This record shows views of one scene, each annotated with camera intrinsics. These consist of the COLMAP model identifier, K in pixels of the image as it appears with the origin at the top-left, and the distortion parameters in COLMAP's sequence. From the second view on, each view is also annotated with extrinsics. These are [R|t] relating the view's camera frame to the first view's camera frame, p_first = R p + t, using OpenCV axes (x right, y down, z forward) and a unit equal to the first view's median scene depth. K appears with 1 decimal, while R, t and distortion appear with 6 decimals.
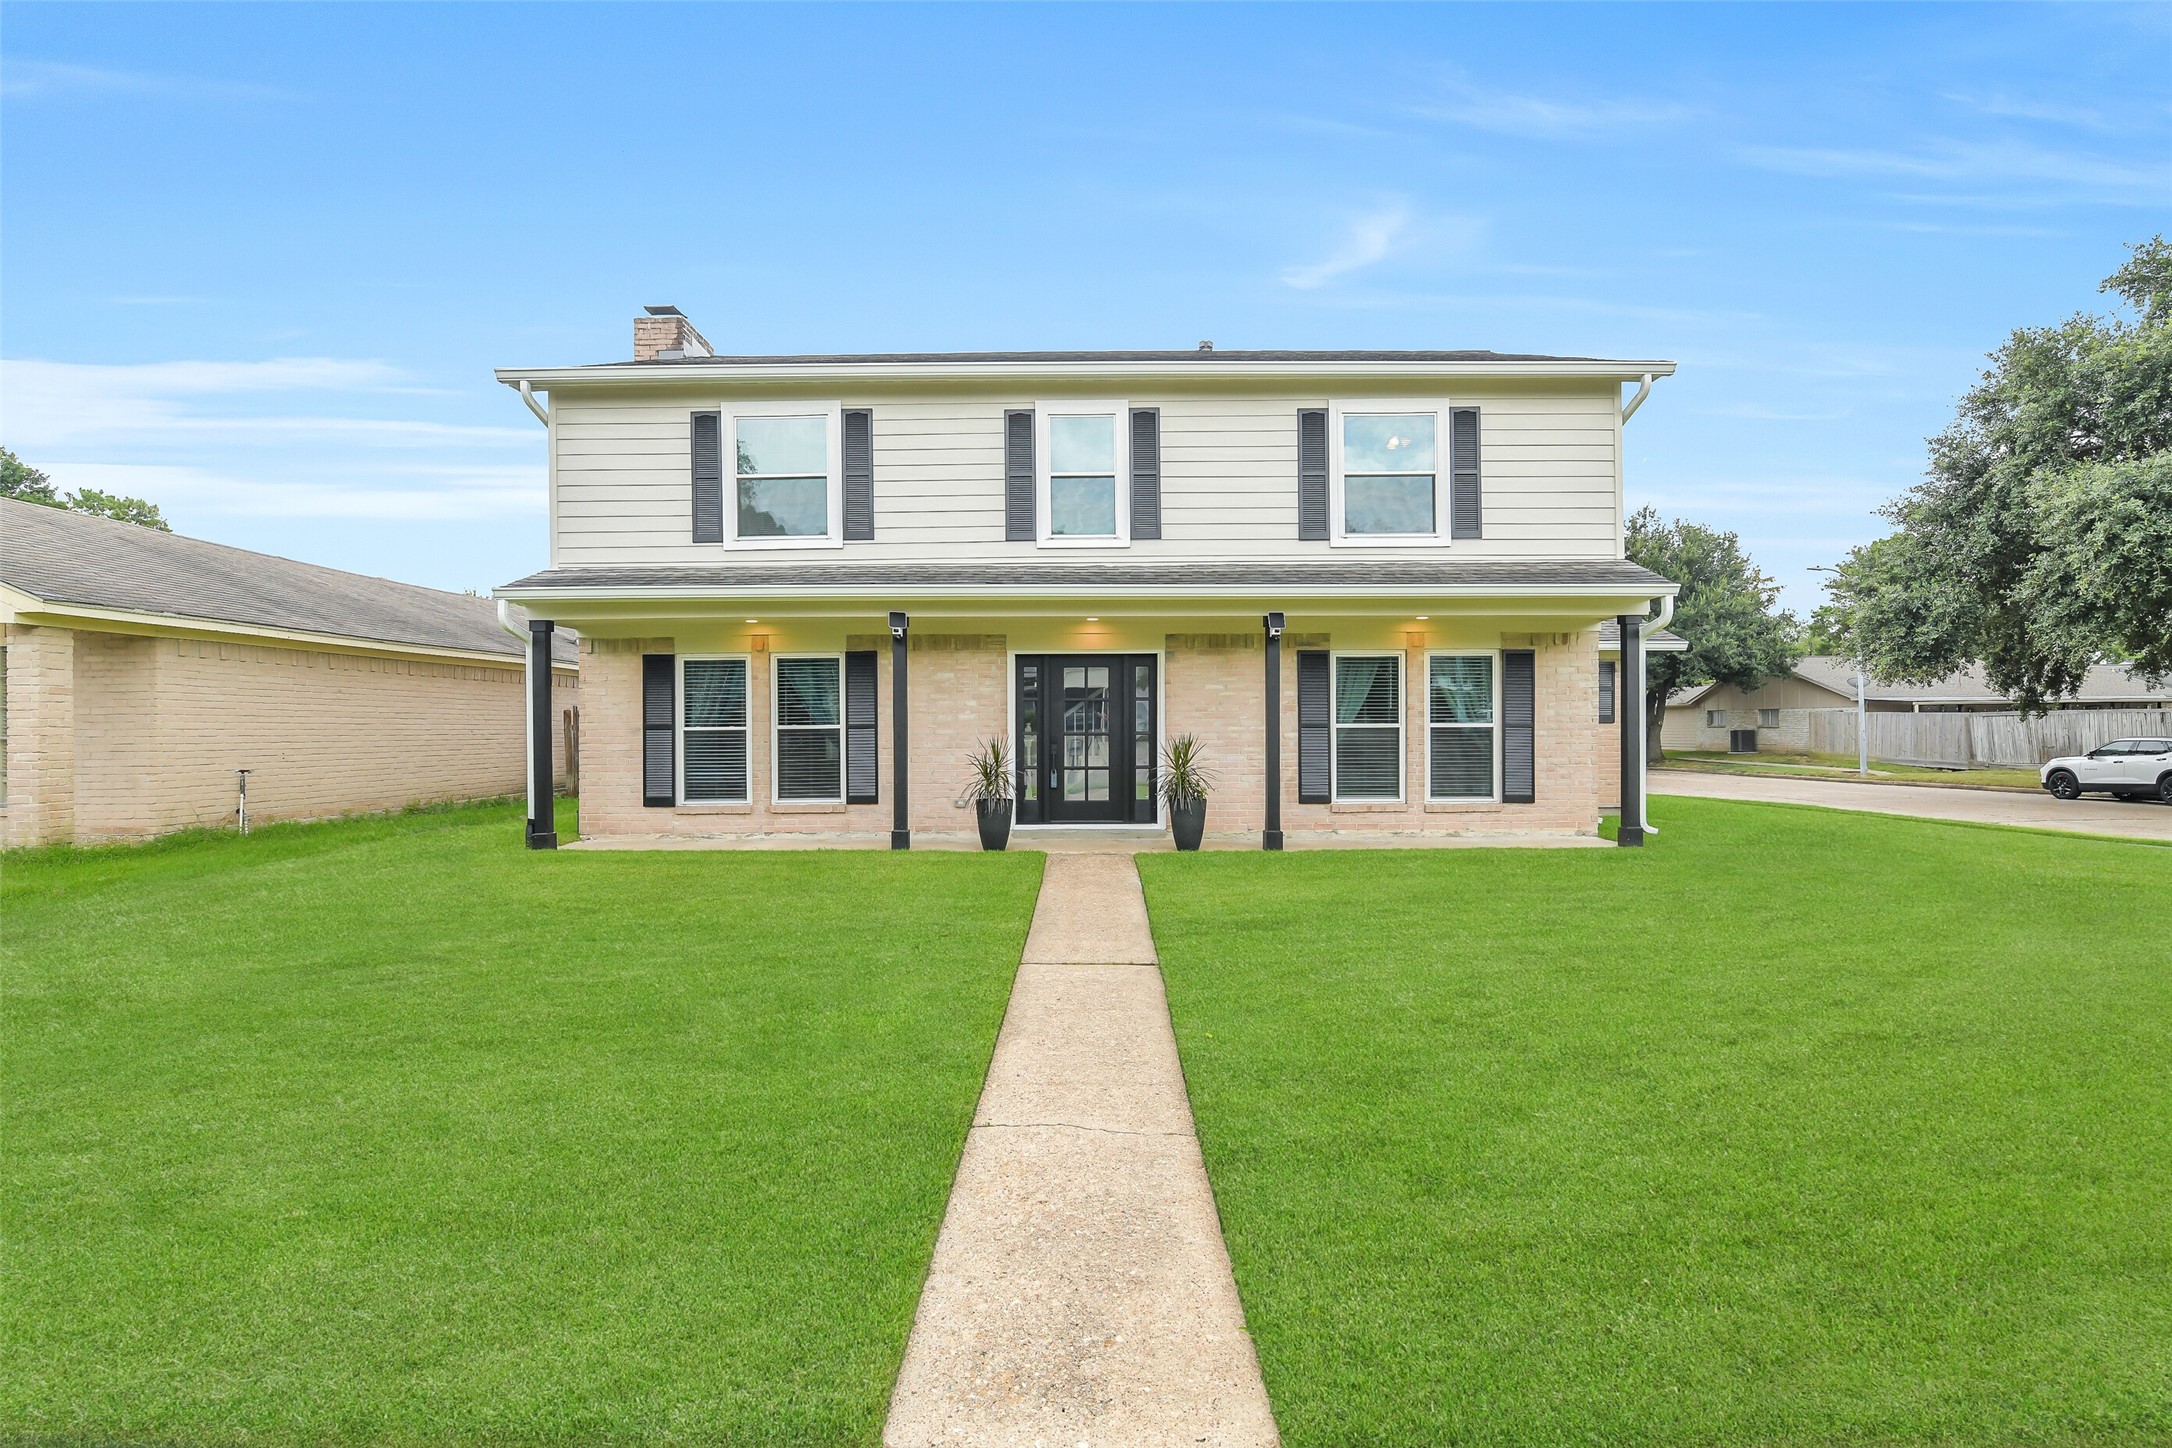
lens RADIAL K [[944.1, 0, 1086.0], [0, 944.1, 724.0], [0, 0, 1]] dist [0.000703, 0.000030]
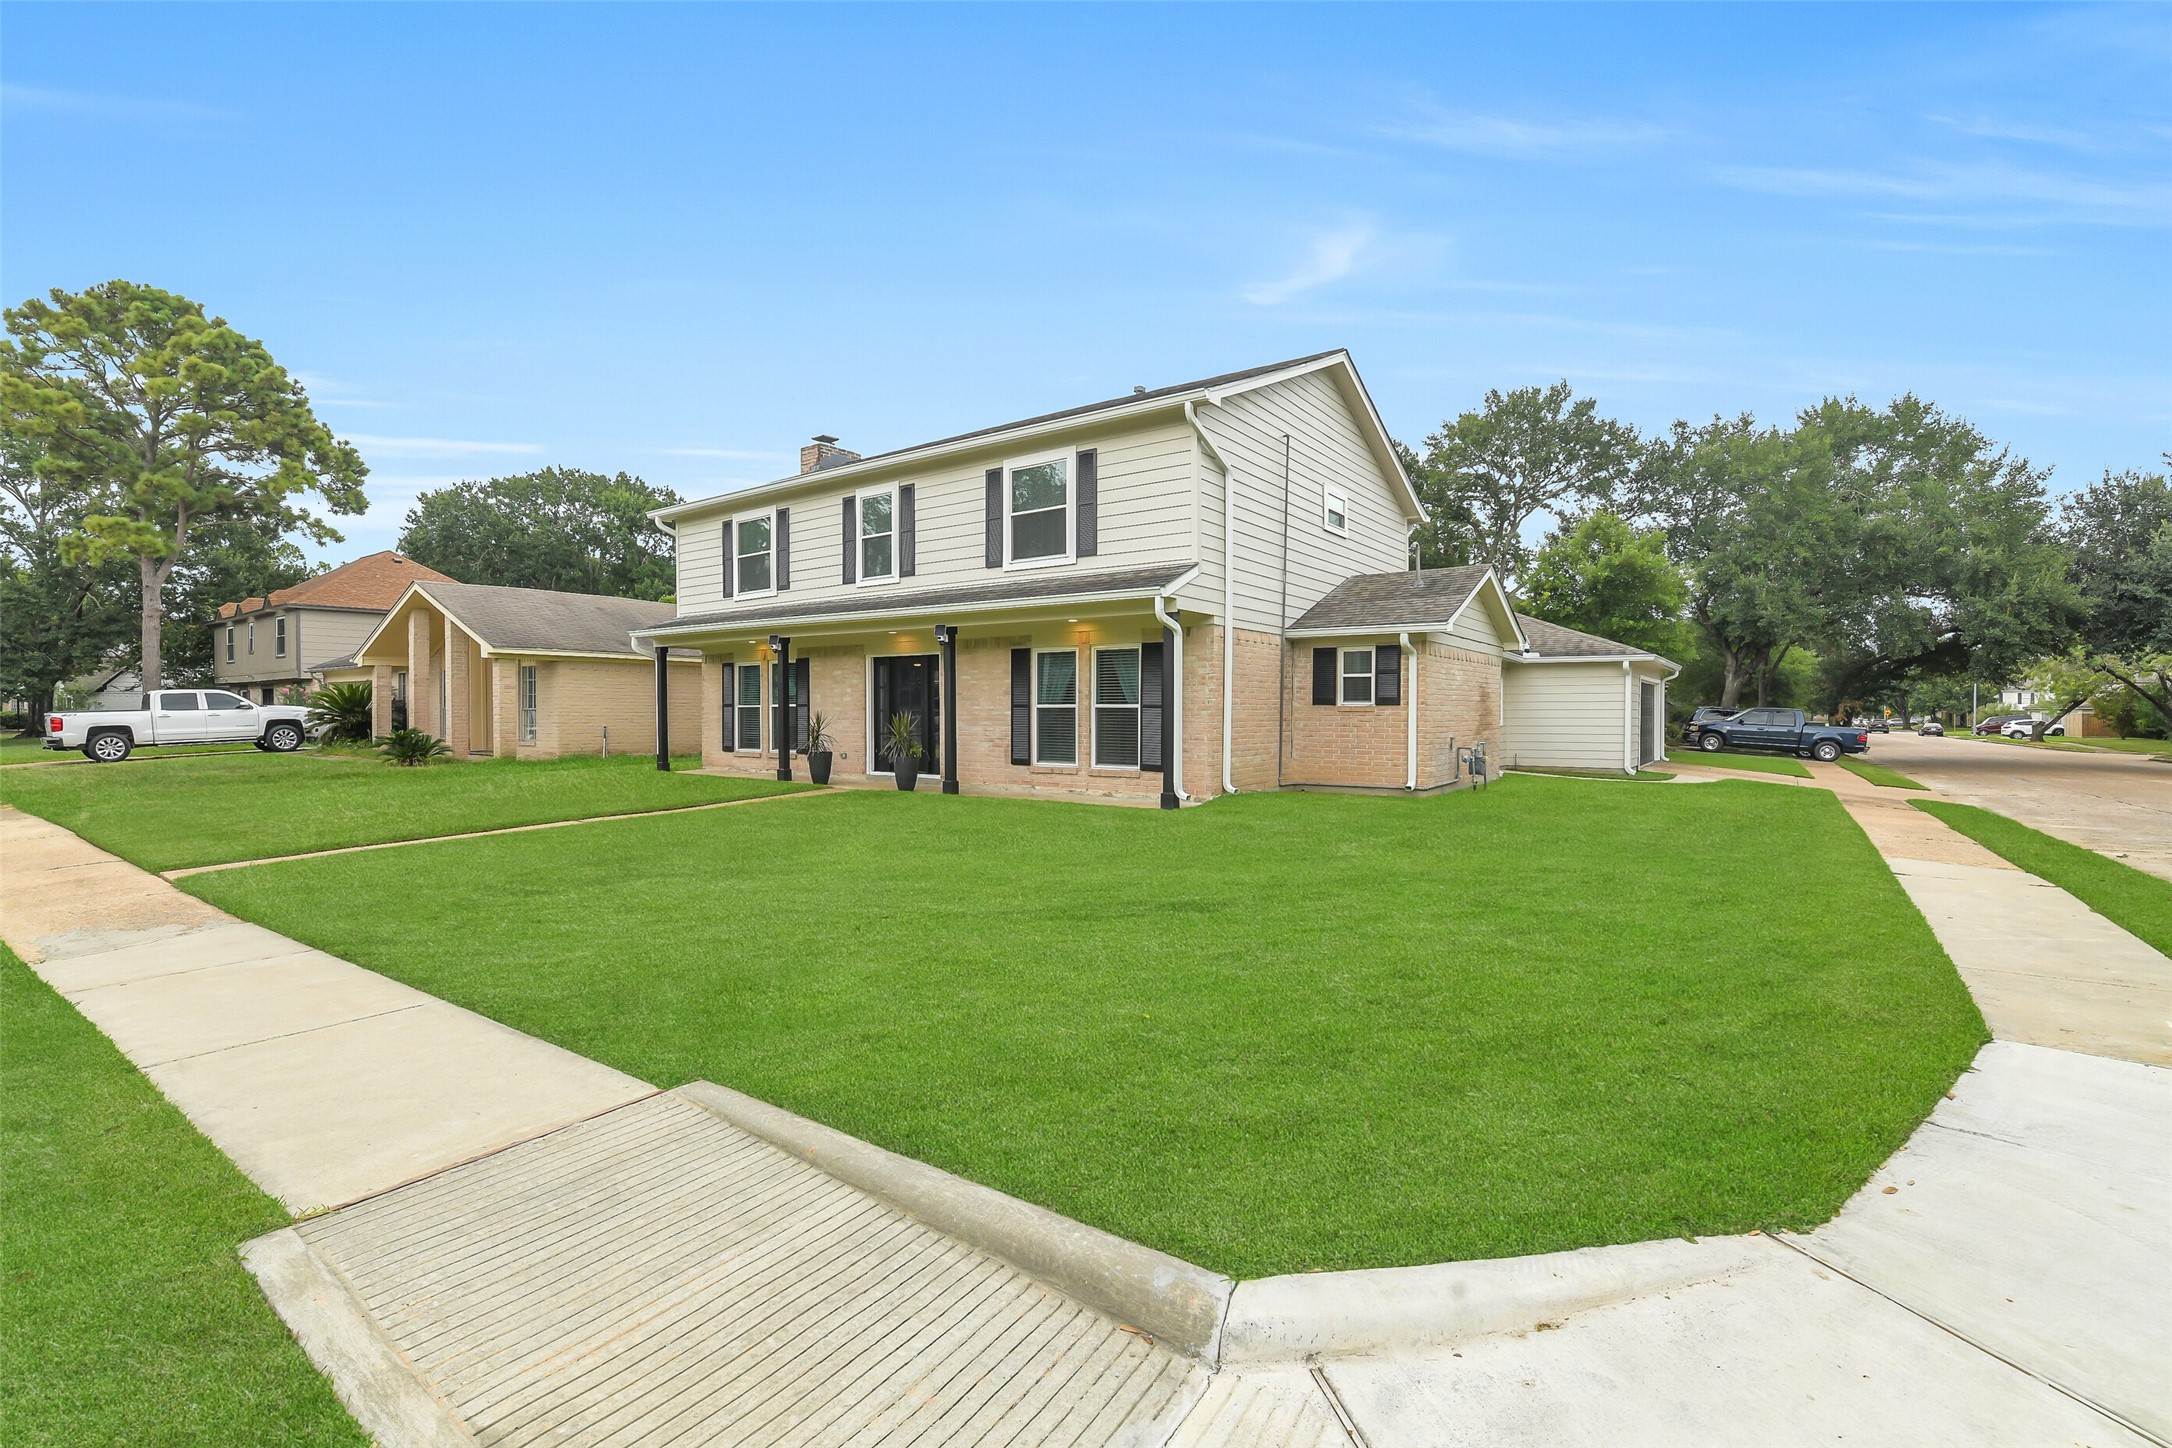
lens RADIAL K [[937.3, 0, 1089.9], [0, 937.3, 722.3], [0, 0, 1]] dist [-0.001483, -0.009773]
pose [[0.815285, 0.014035, -0.578890, 1.066621], [-0.001927, 0.999766, 0.021525, -0.003629], [0.579057, -0.016433, 0.815122, -0.008686]]
